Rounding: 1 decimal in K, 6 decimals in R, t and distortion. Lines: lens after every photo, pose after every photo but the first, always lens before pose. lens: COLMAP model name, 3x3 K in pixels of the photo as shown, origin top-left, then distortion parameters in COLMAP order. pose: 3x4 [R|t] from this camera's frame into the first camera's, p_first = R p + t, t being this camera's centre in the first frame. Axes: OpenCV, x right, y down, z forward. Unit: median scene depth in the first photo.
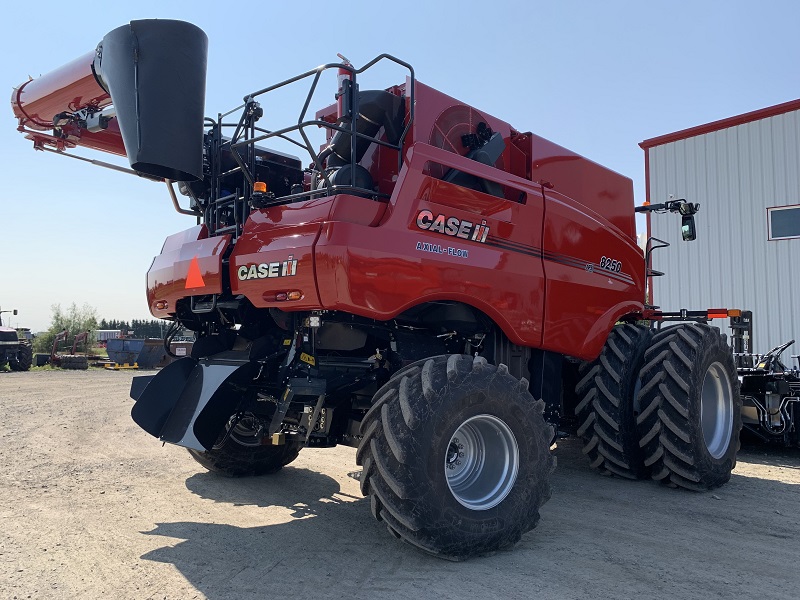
lens RADIAL K [[612.7, 0, 385.9], [0, 612.7, 302.0], [0, 0, 1]] dist [0.050384, -0.071354]
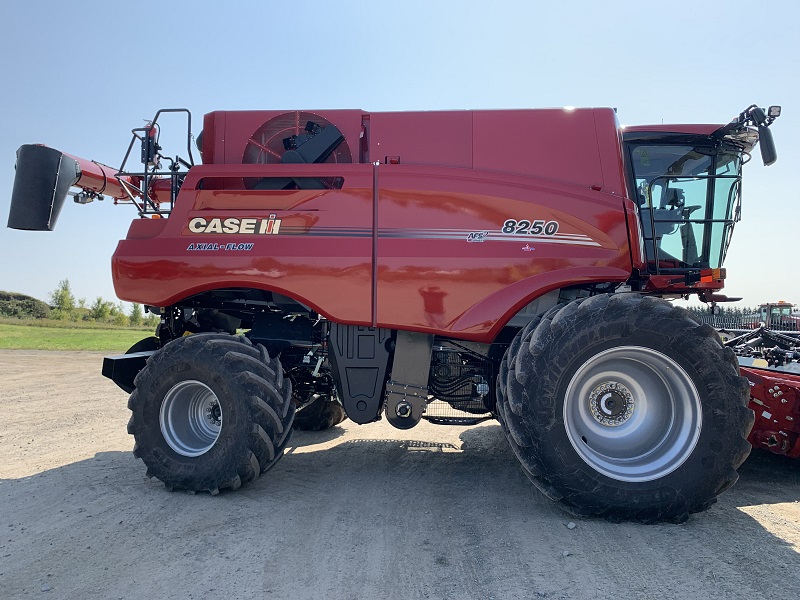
lens RADIAL K [[612.7, 0, 385.9], [0, 612.7, 302.0], [0, 0, 1]] dist [0.050384, -0.071354]
pose [[0.651257, -0.036757, -0.757966, 1.328922], [0.050769, 0.998699, -0.004810, 0.050889], [0.757157, -0.035349, 0.652276, 0.485598]]
